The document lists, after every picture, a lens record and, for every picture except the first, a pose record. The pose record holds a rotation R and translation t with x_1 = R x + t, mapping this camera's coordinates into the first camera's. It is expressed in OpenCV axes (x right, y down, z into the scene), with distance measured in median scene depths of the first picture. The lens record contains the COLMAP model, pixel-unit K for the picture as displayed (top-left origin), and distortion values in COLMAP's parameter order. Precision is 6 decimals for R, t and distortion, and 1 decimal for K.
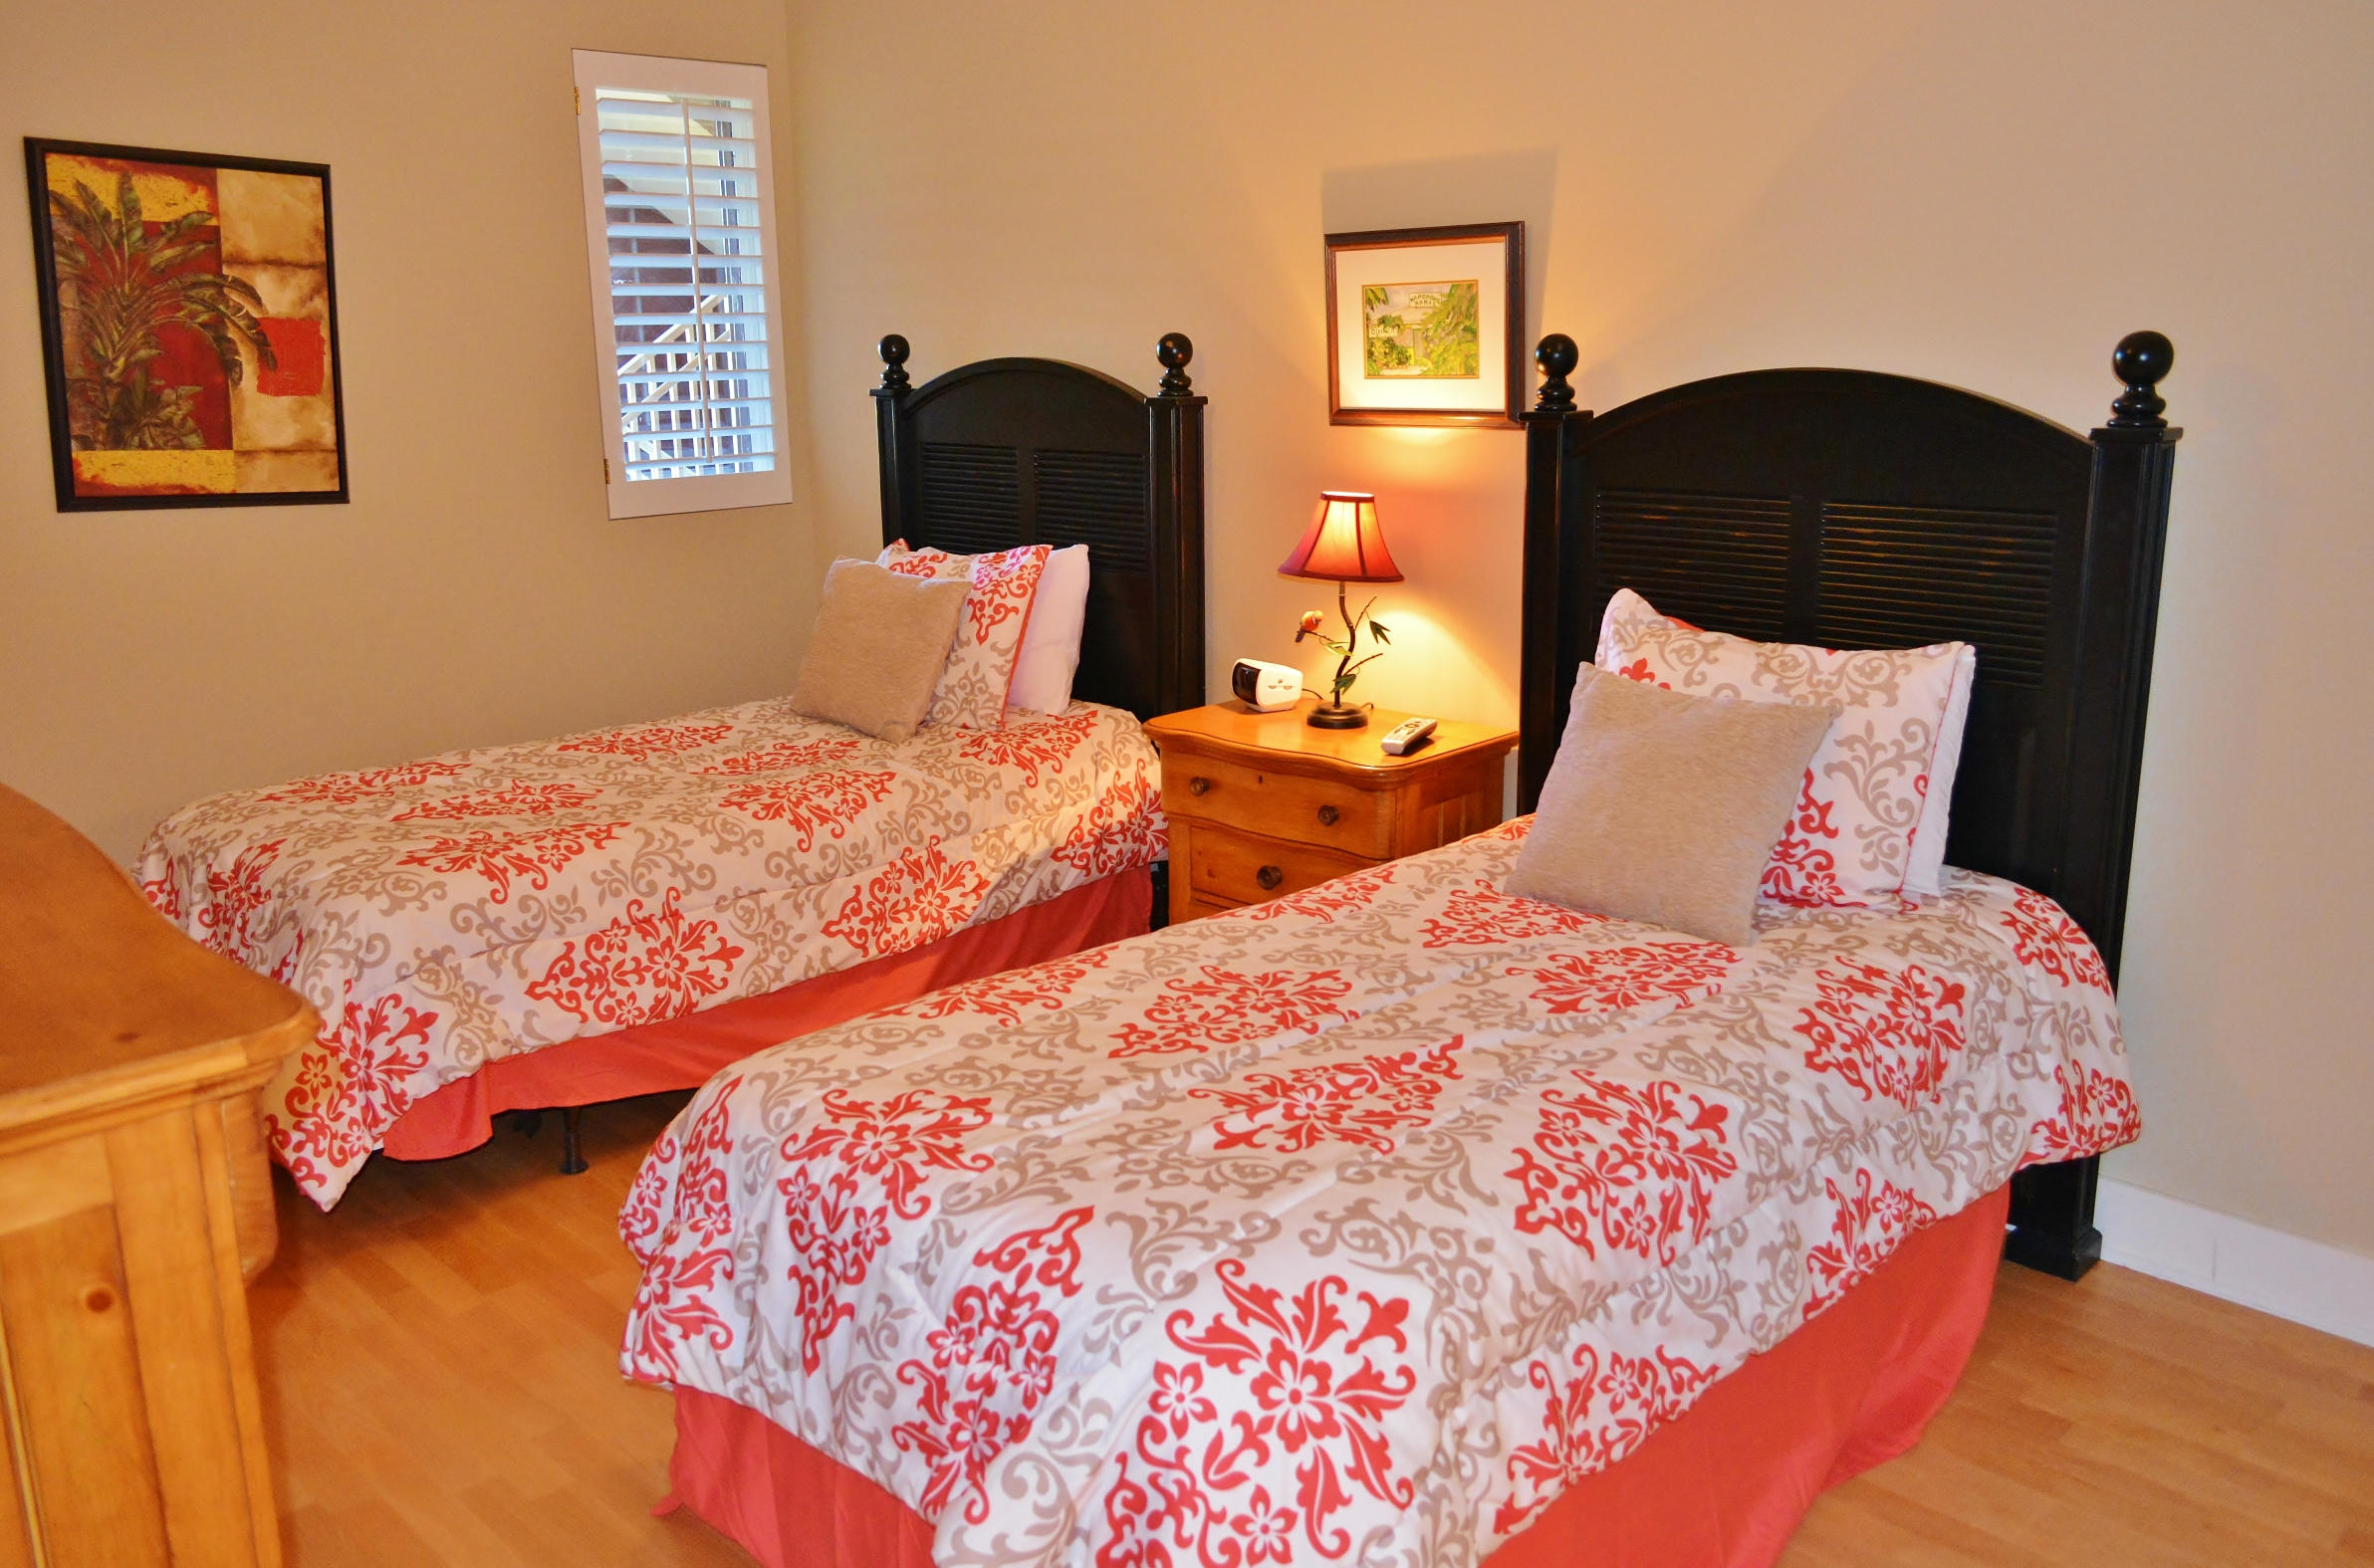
lens RADIAL K [[1854.7, 0, 1187.6], [0, 1854.7, 784.0], [0, 0, 1]] dist [-0.014309, 0.003329]
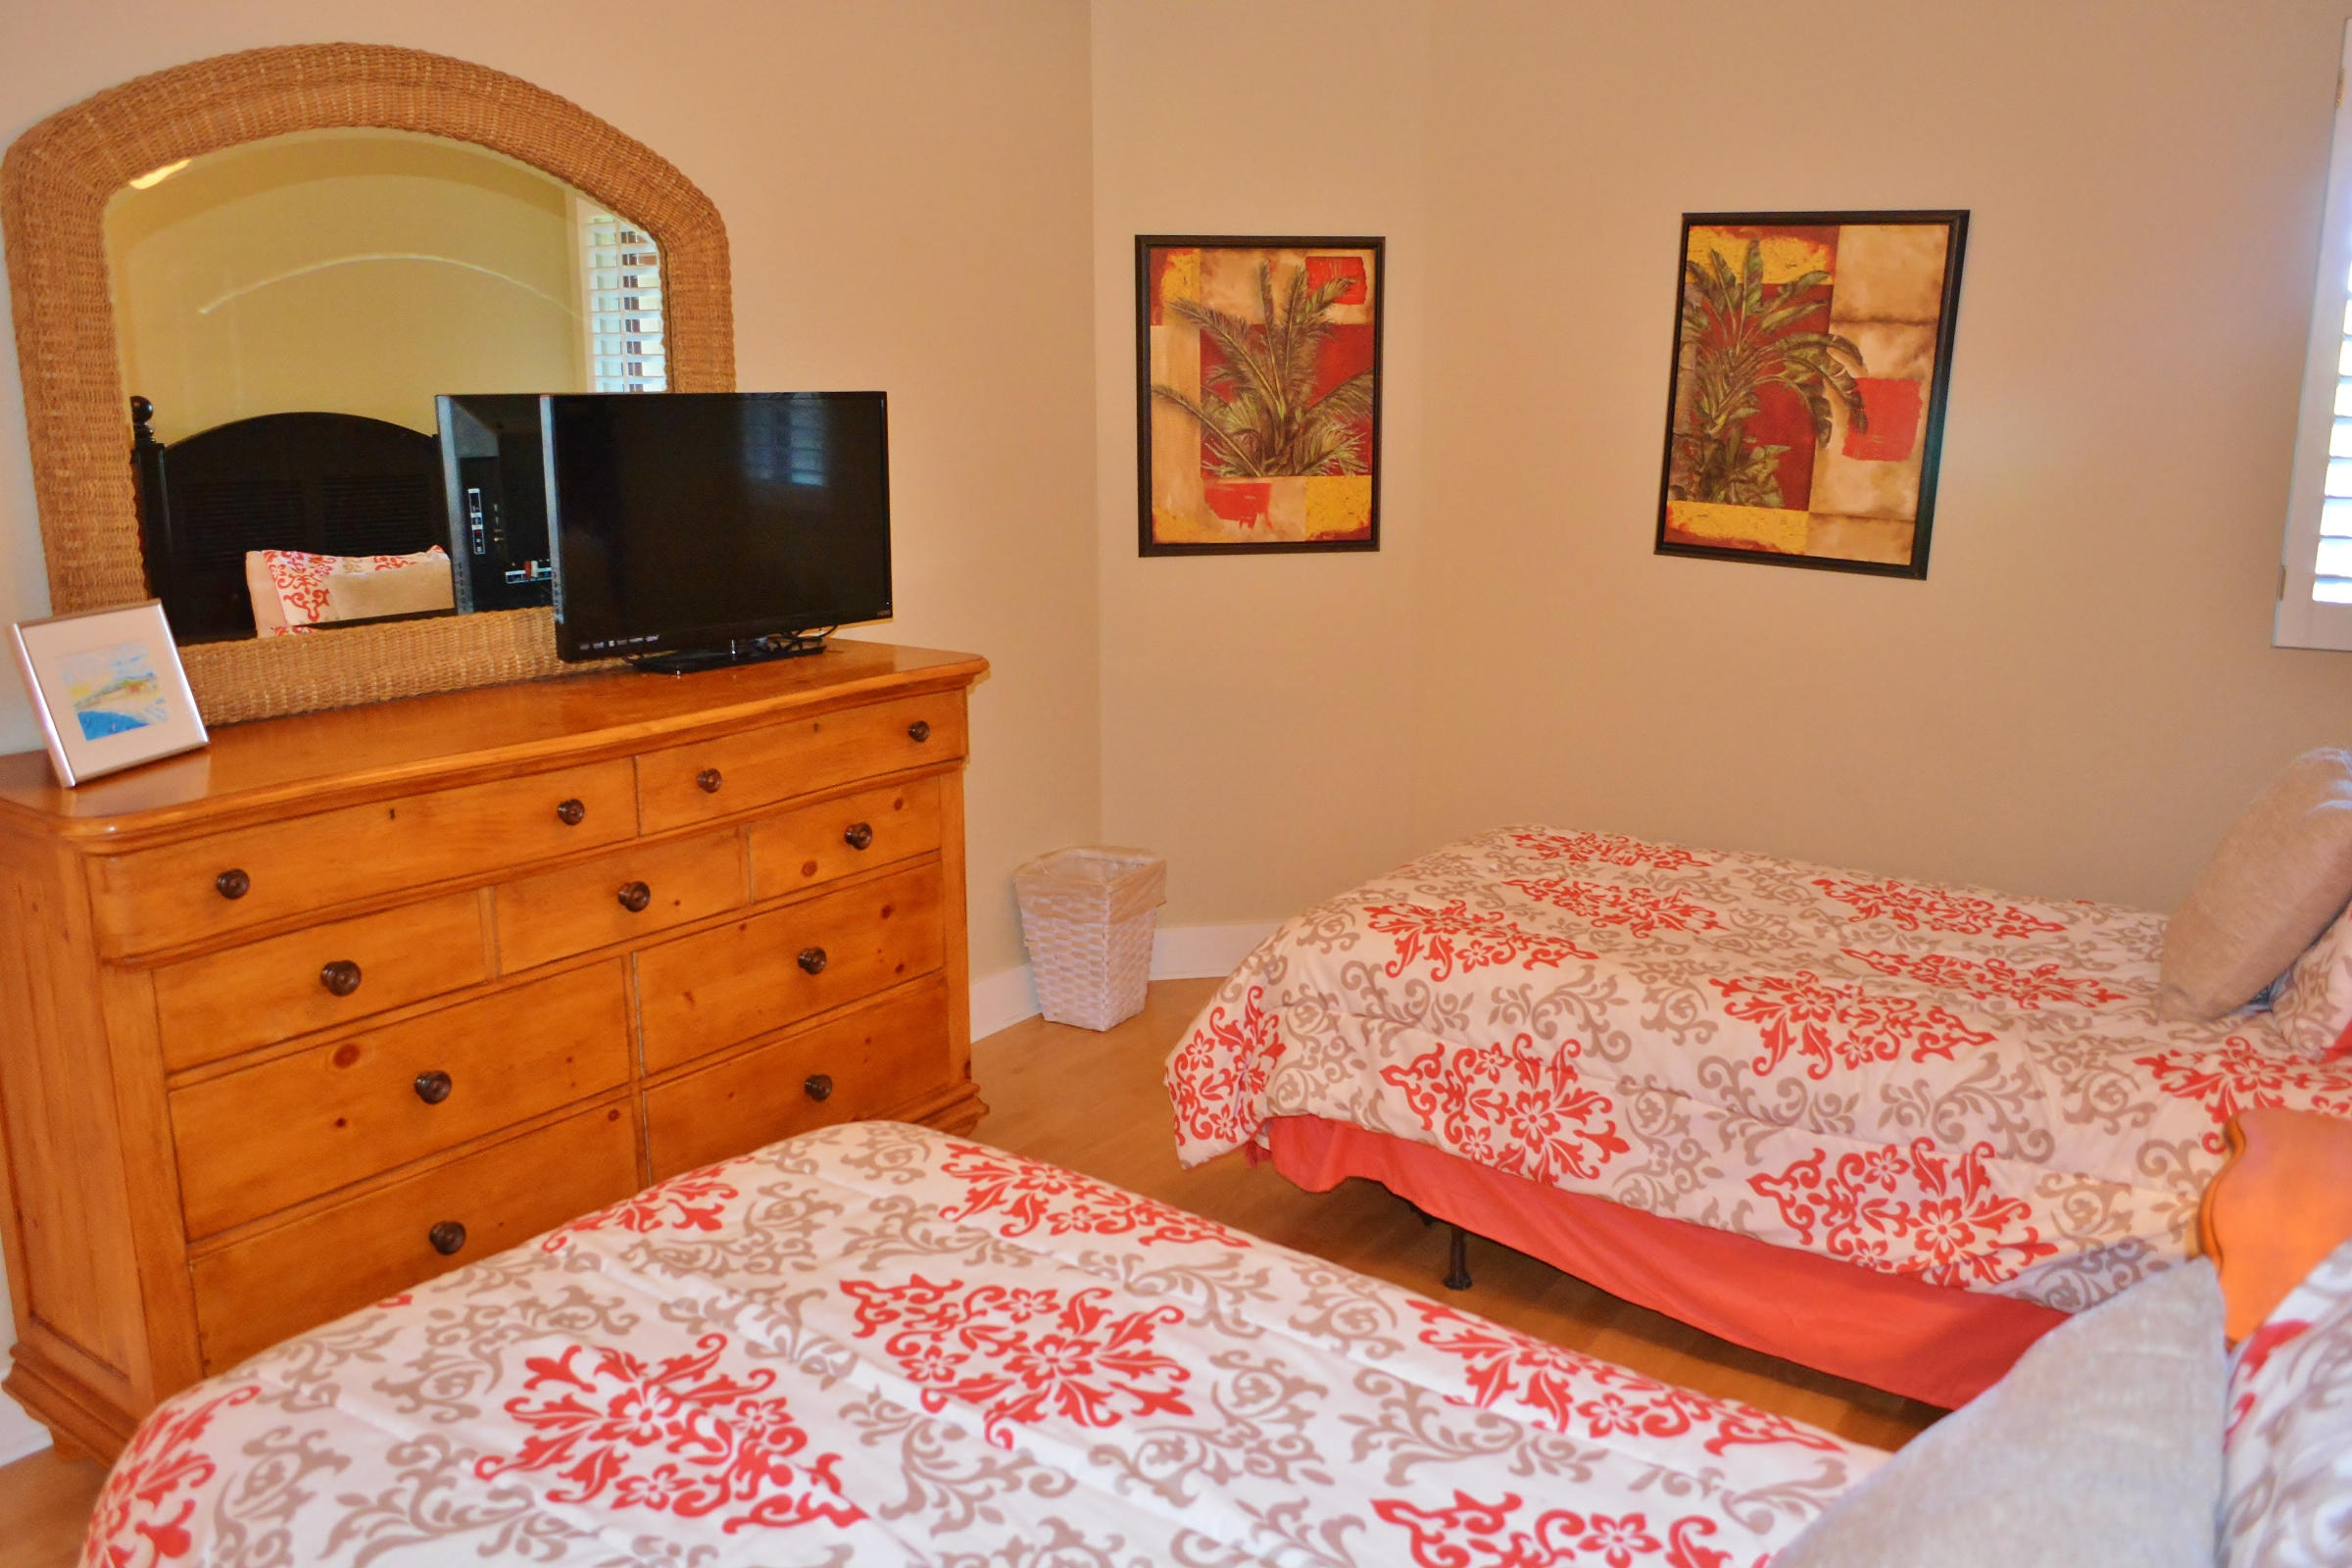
lens RADIAL K [[1824.3, 0, 1176.3], [0, 1824.3, 781.4], [0, 0, 1]] dist [-0.011036, -0.000271]
pose [[0.168671, 0.215559, -0.961813, 0.408492], [-0.236581, 0.956123, 0.172795, -0.137890], [0.956859, 0.198401, 0.212268, 0.525117]]
